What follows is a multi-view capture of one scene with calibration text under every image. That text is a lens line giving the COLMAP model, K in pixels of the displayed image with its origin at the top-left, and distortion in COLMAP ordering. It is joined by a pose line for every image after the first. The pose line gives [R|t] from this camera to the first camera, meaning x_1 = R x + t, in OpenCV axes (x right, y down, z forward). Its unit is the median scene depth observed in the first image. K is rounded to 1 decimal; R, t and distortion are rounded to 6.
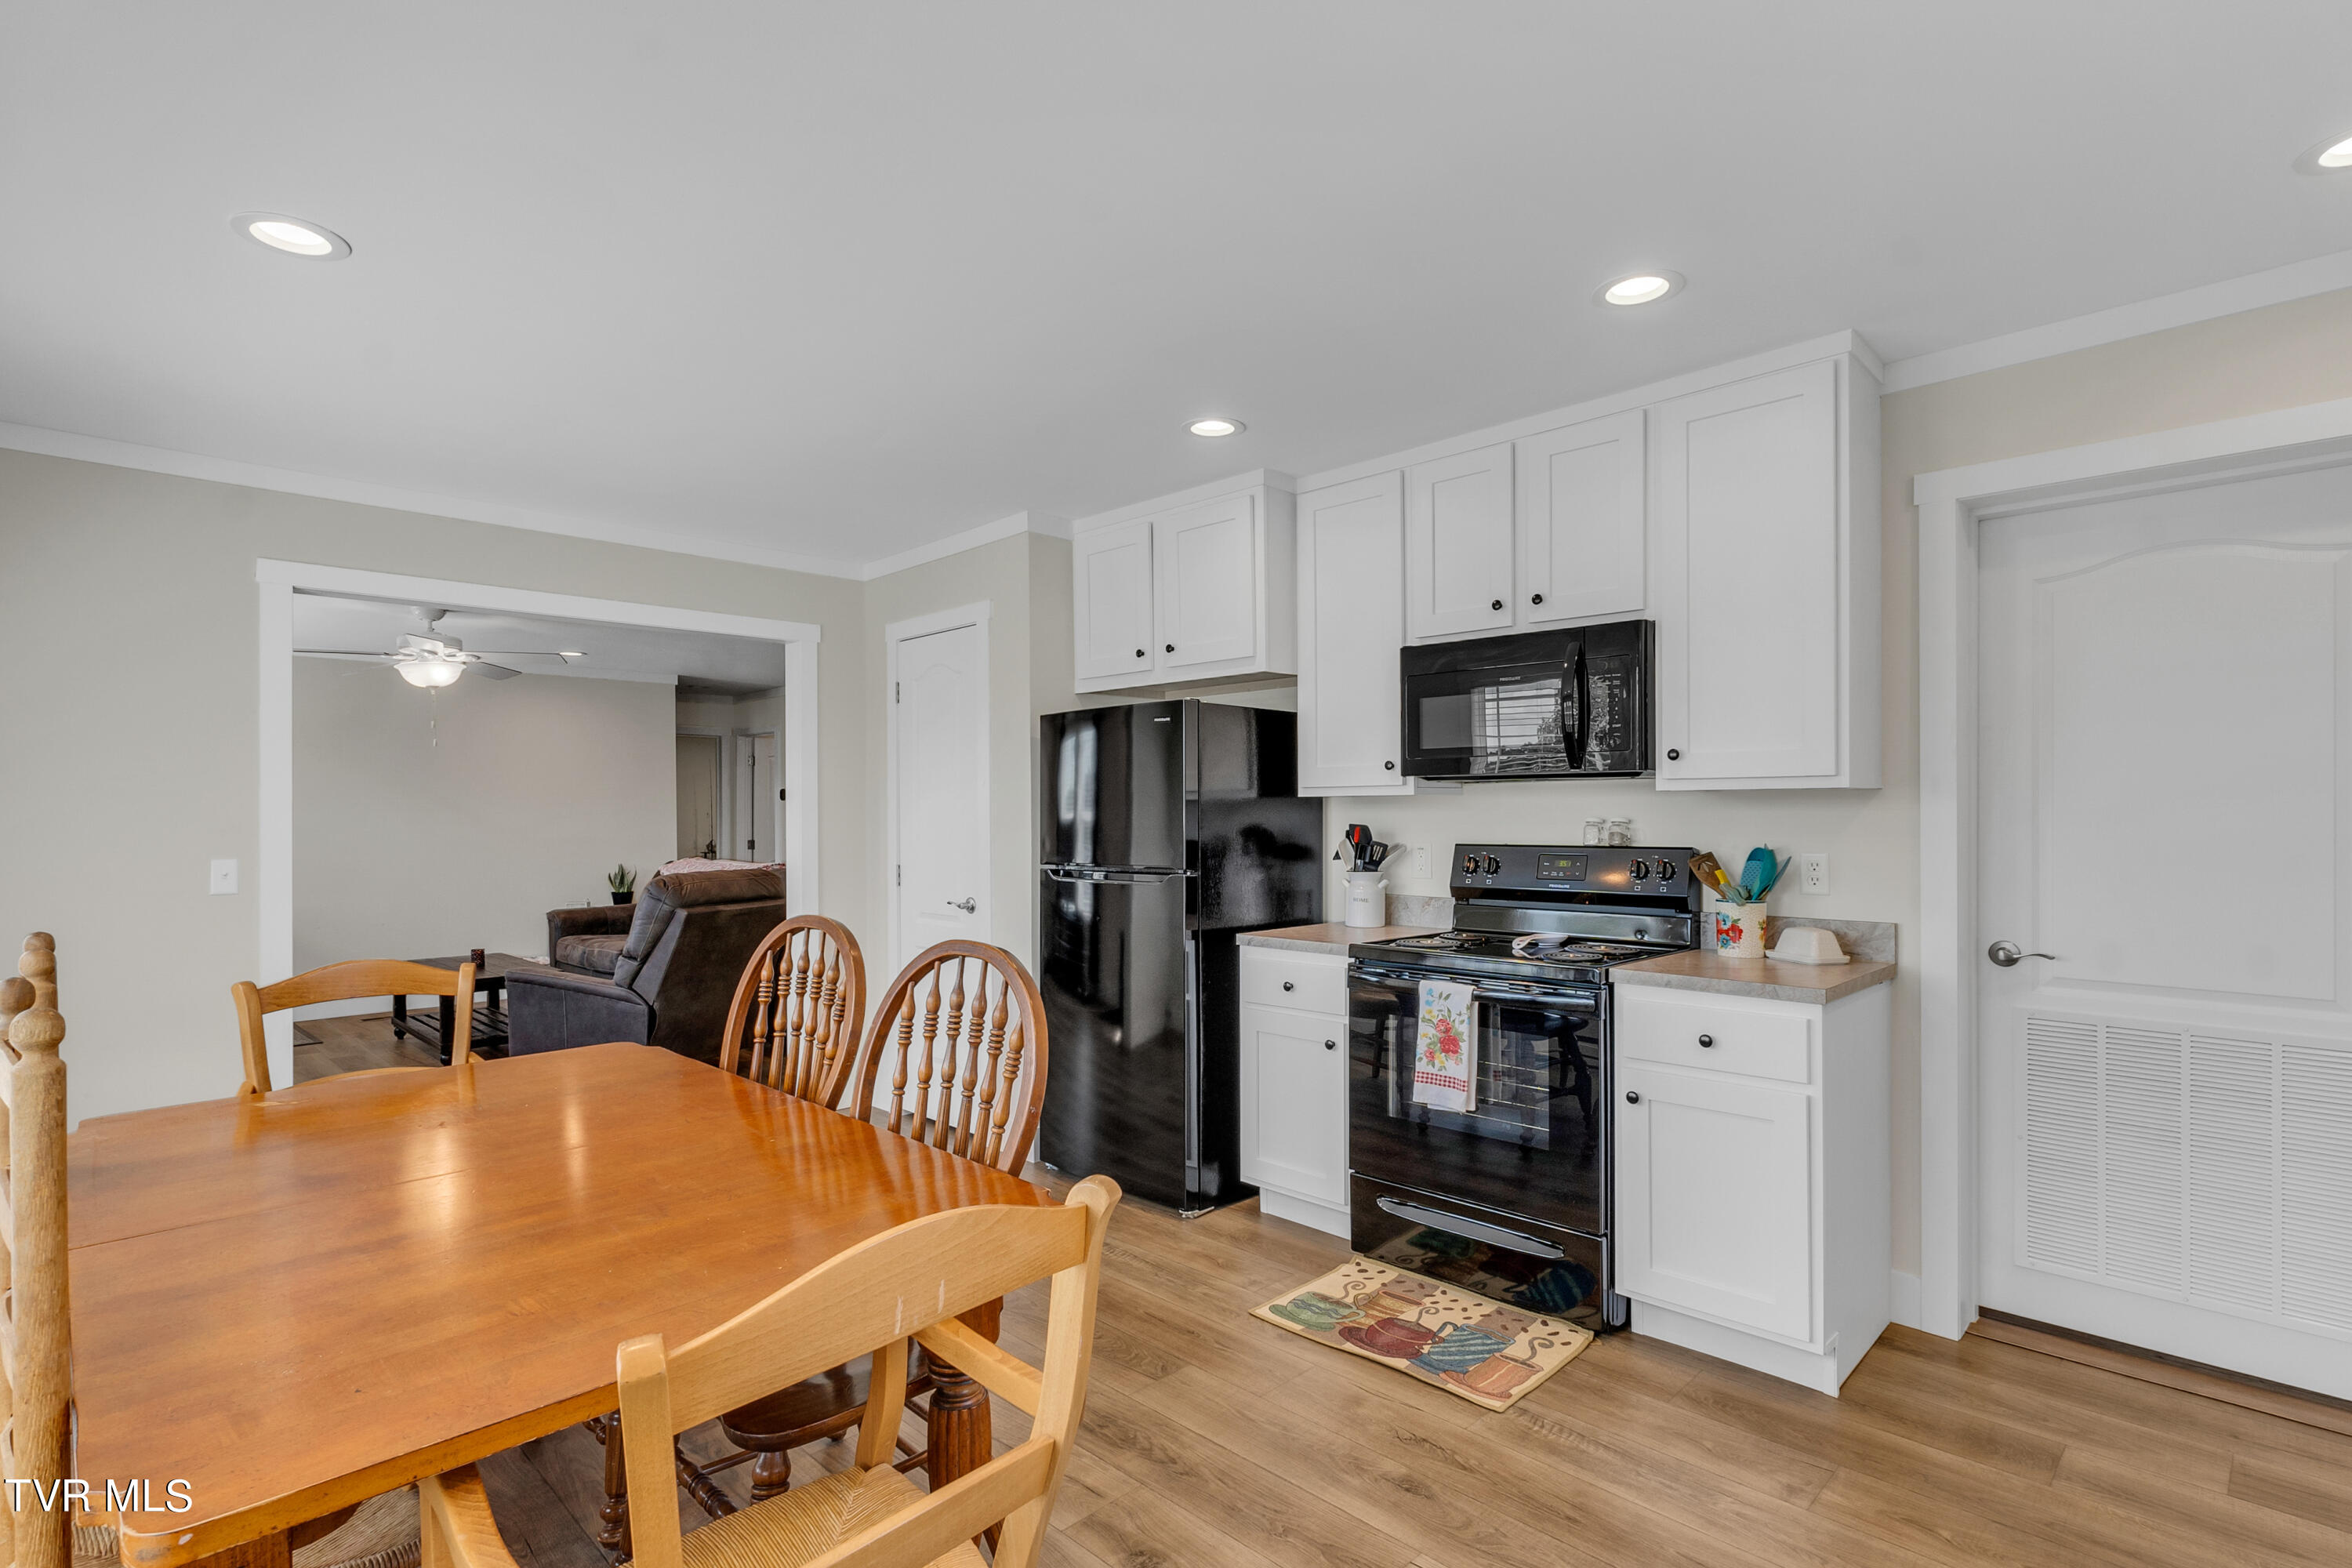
lens RADIAL K [[1136.4, 0, 1177.0], [0, 1136.4, 823.0], [0, 0, 1]] dist [-0.013826, 0.000006]
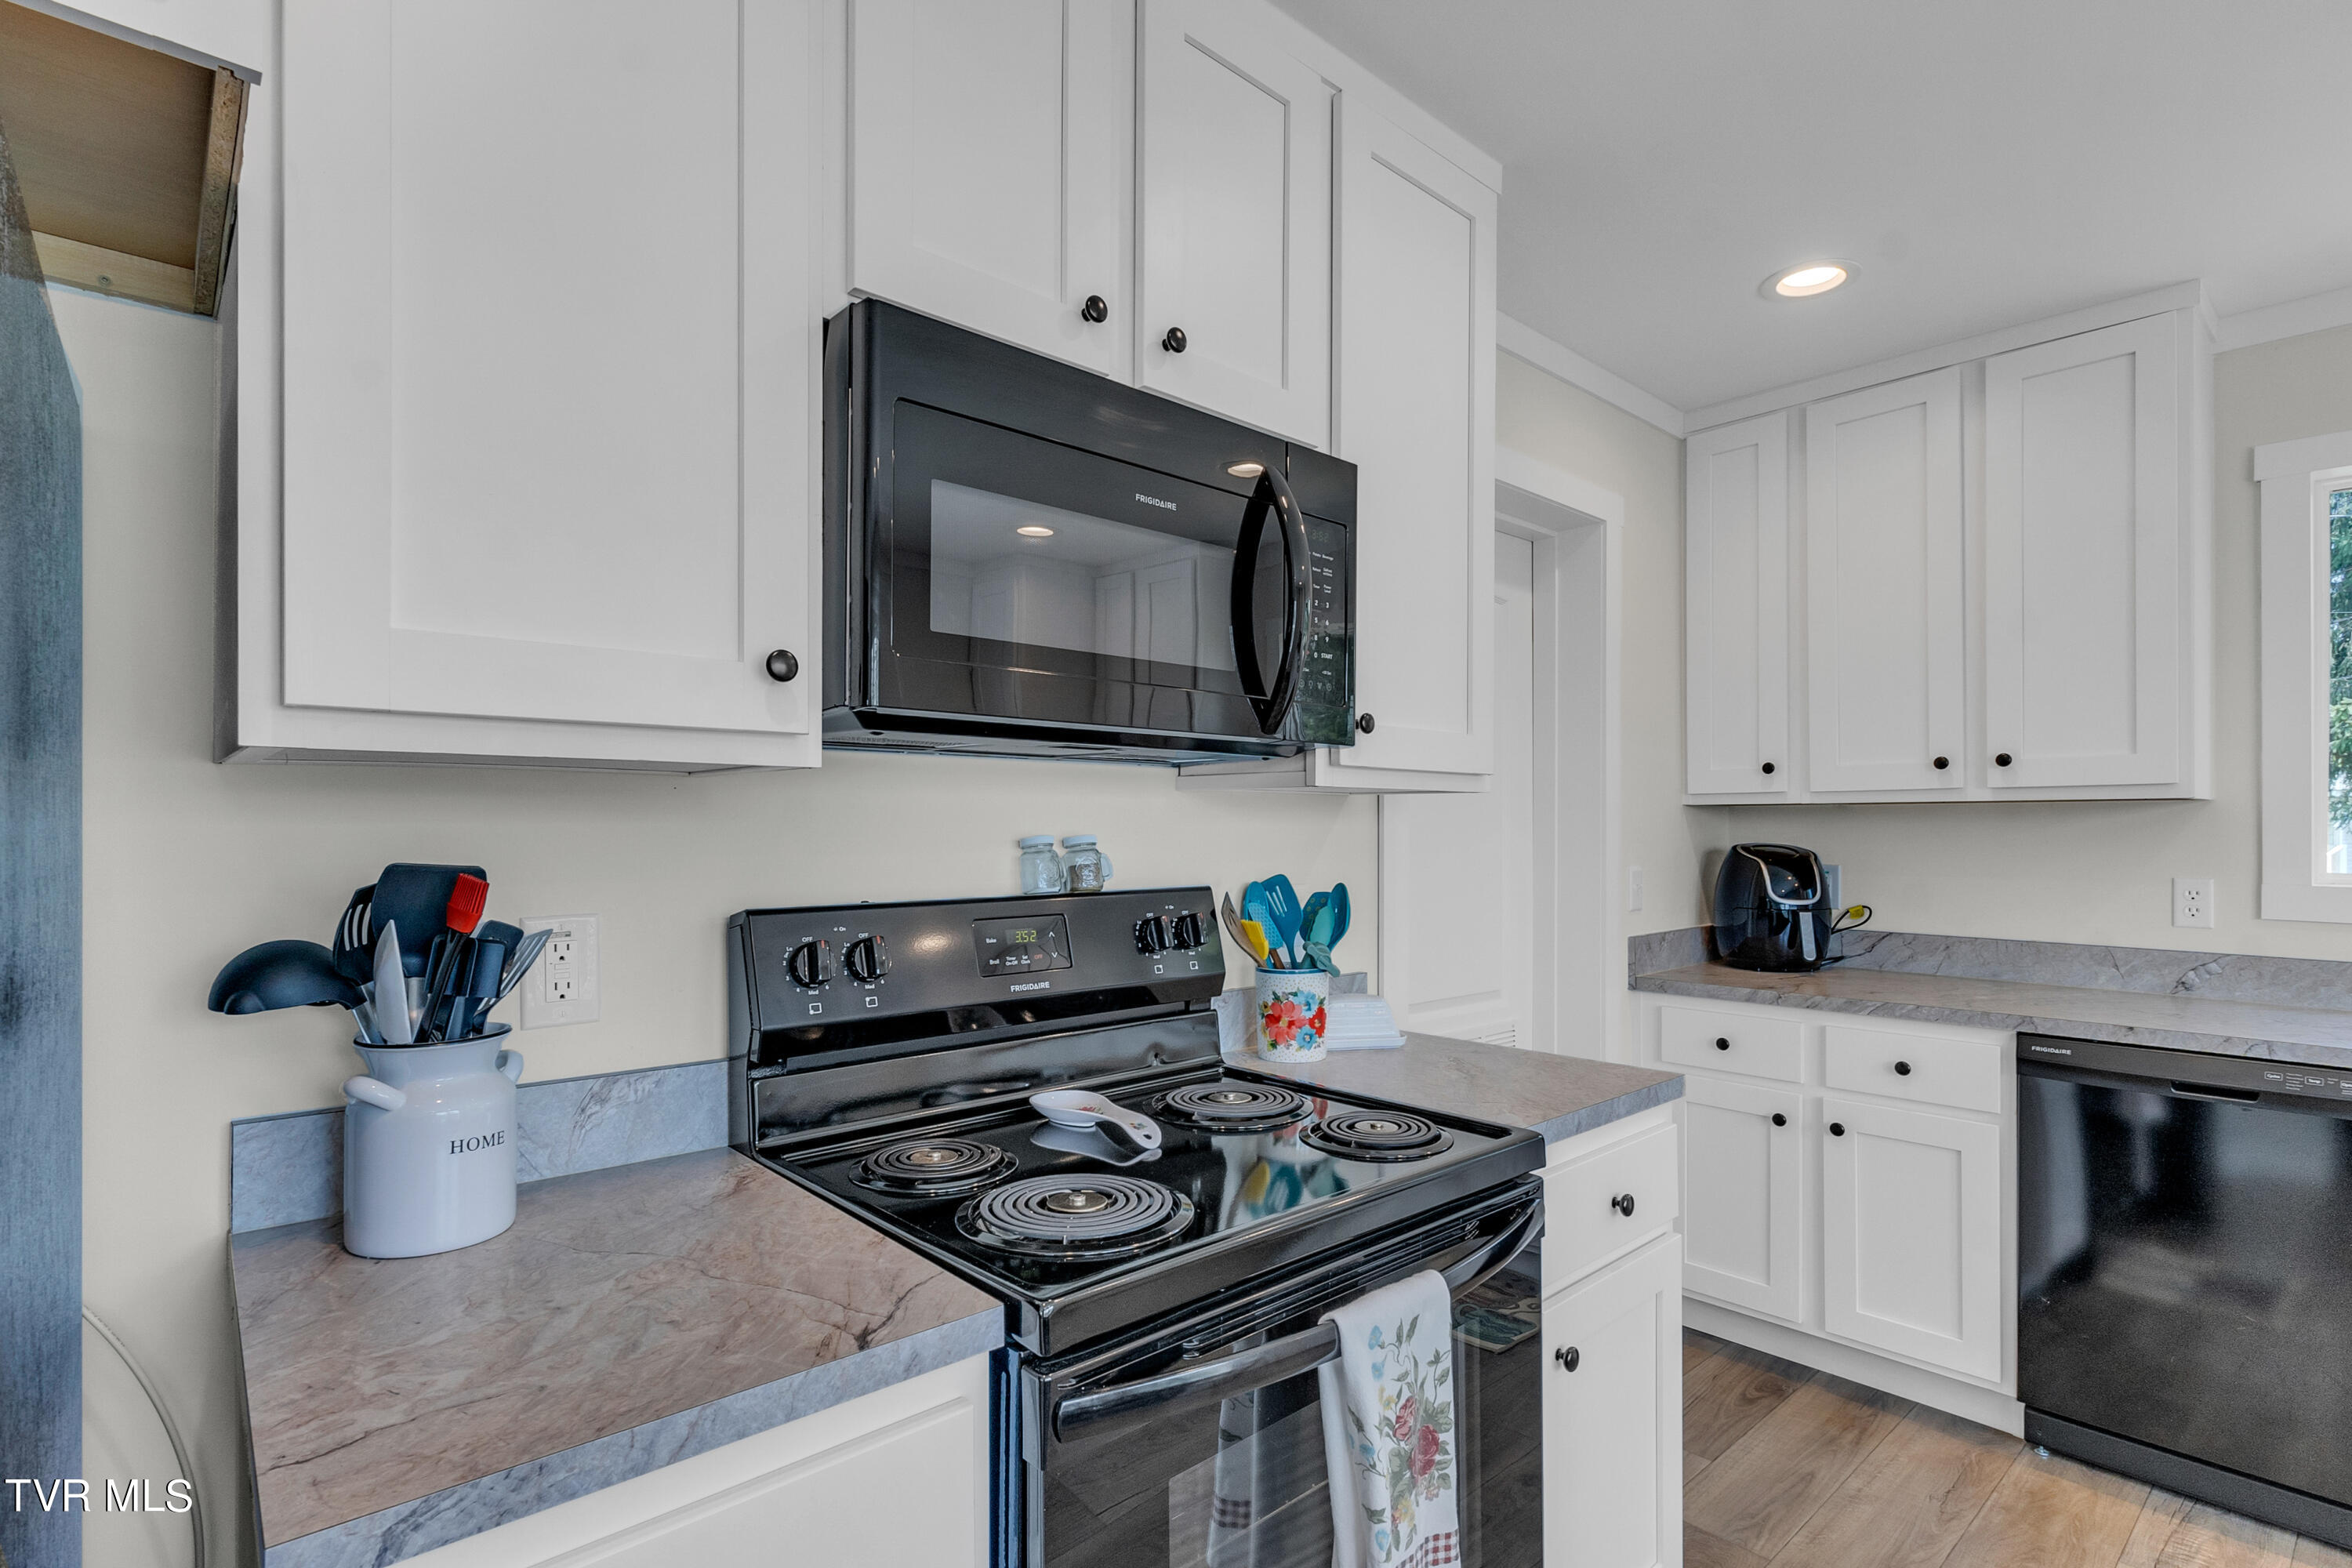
lens RADIAL K [[1136.4, 0, 1177.0], [0, 1136.4, 823.0], [0, 0, 1]] dist [-0.013826, 0.000006]
pose [[0.048706, 0.005627, 0.998797, -0.117378], [0.006960, 0.999958, -0.005973, -0.007072], [-0.998789, 0.007243, 0.048665, 0.948892]]
